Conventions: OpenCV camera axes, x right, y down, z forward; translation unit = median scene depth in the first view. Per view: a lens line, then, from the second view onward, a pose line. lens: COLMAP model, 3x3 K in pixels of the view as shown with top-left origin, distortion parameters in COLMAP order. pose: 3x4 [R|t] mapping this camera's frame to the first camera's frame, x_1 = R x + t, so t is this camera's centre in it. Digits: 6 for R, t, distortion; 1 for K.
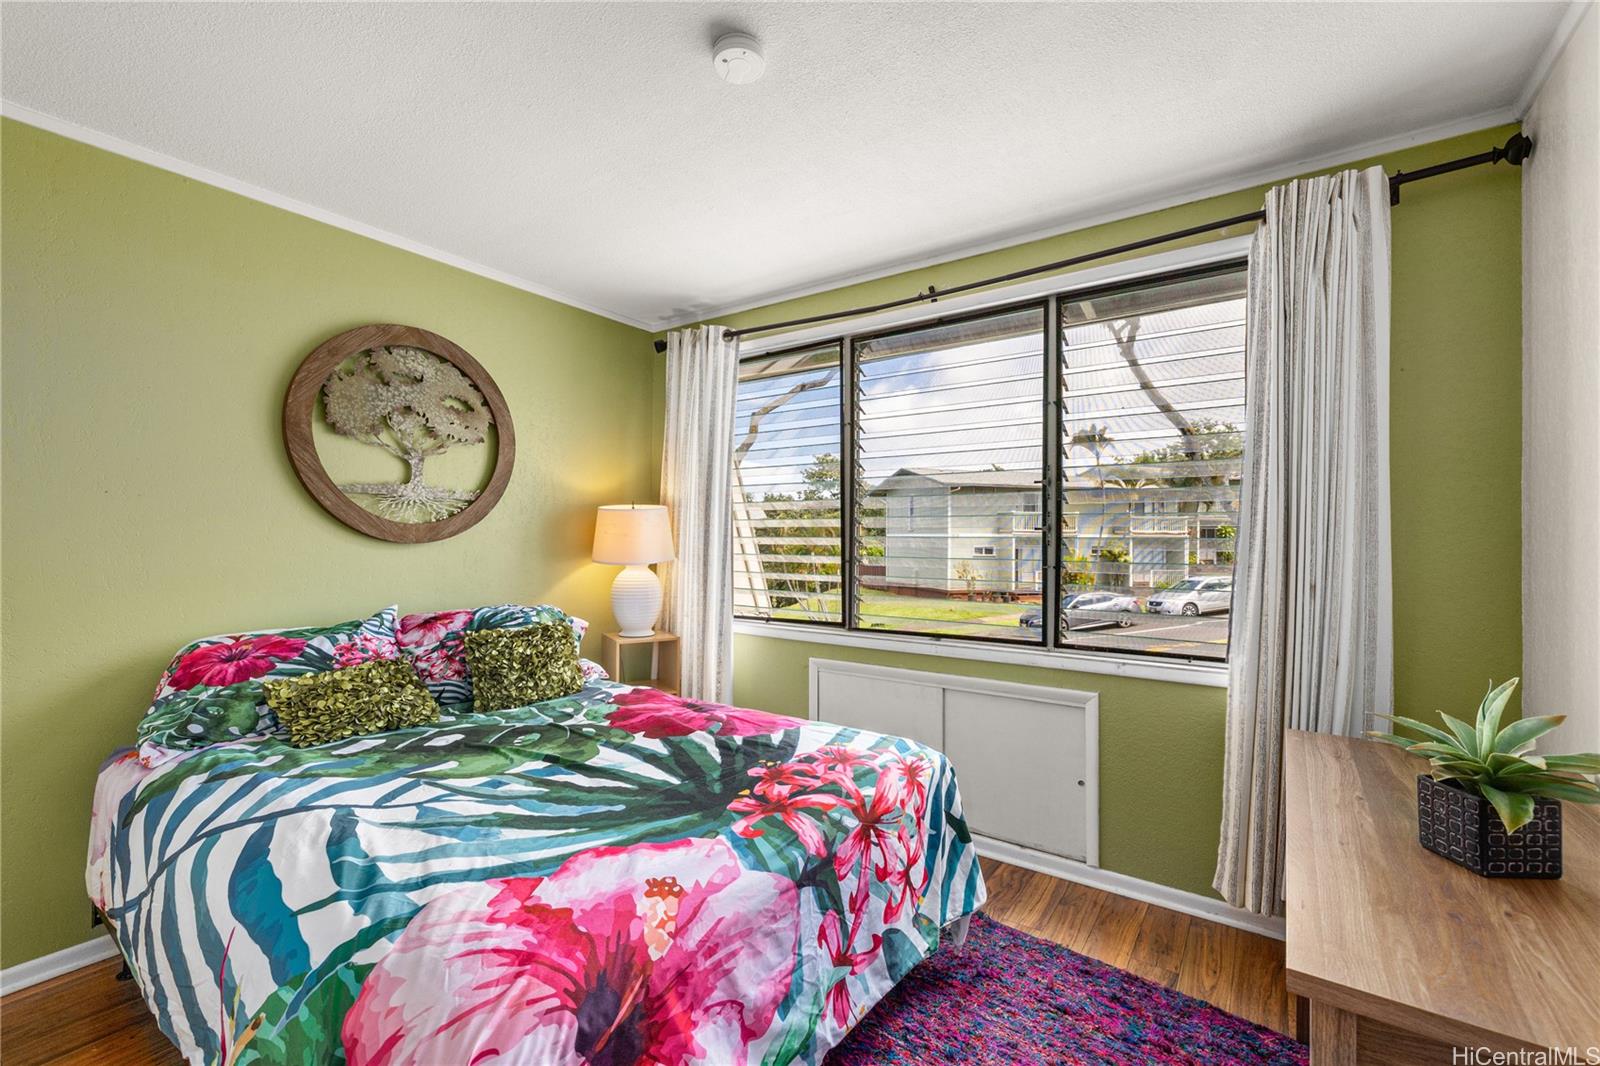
lens RADIAL K [[679.9, 0, 800.0], [0, 679.9, 533.0], [0, 0, 1]] dist [-0.000546, -0.000073]
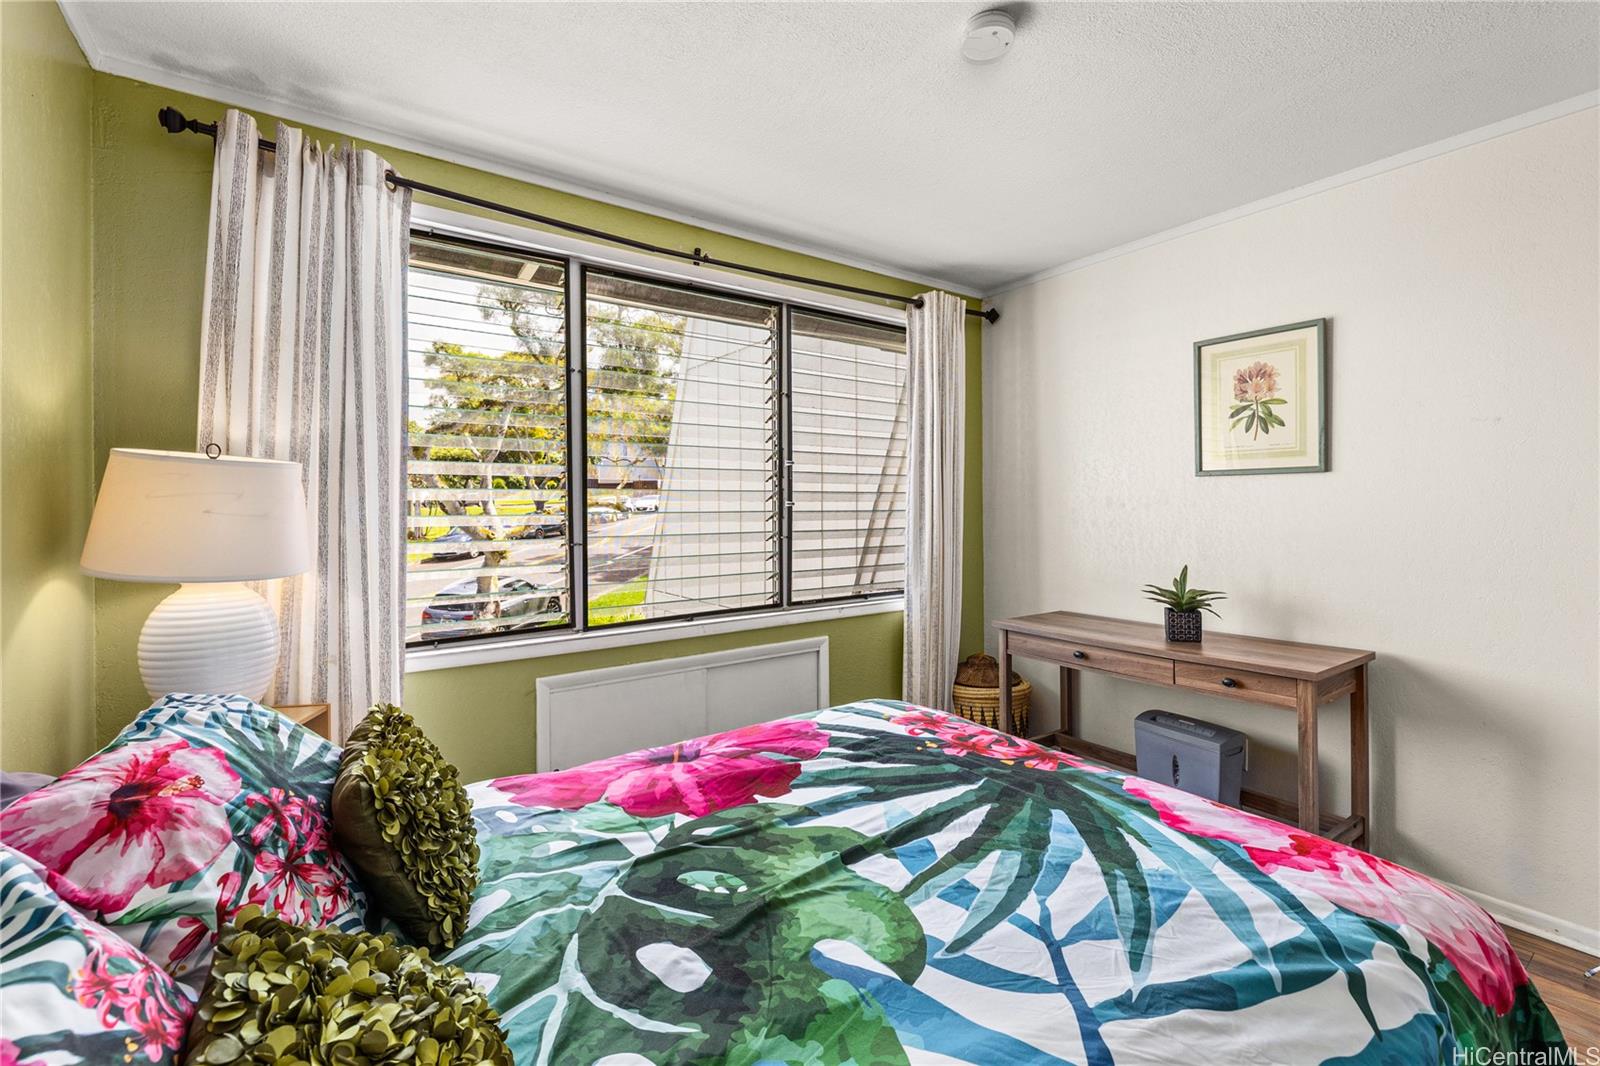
lens RADIAL K [[690.4, 0, 801.6], [0, 690.4, 506.8], [0, 0, 1]] dist [-0.001403, -0.000477]
pose [[0.324215, -0.004299, 0.945974, -0.968015], [0.000673, 0.999990, 0.004314, -0.008885], [-0.945983, -0.000762, 0.324215, 0.791223]]
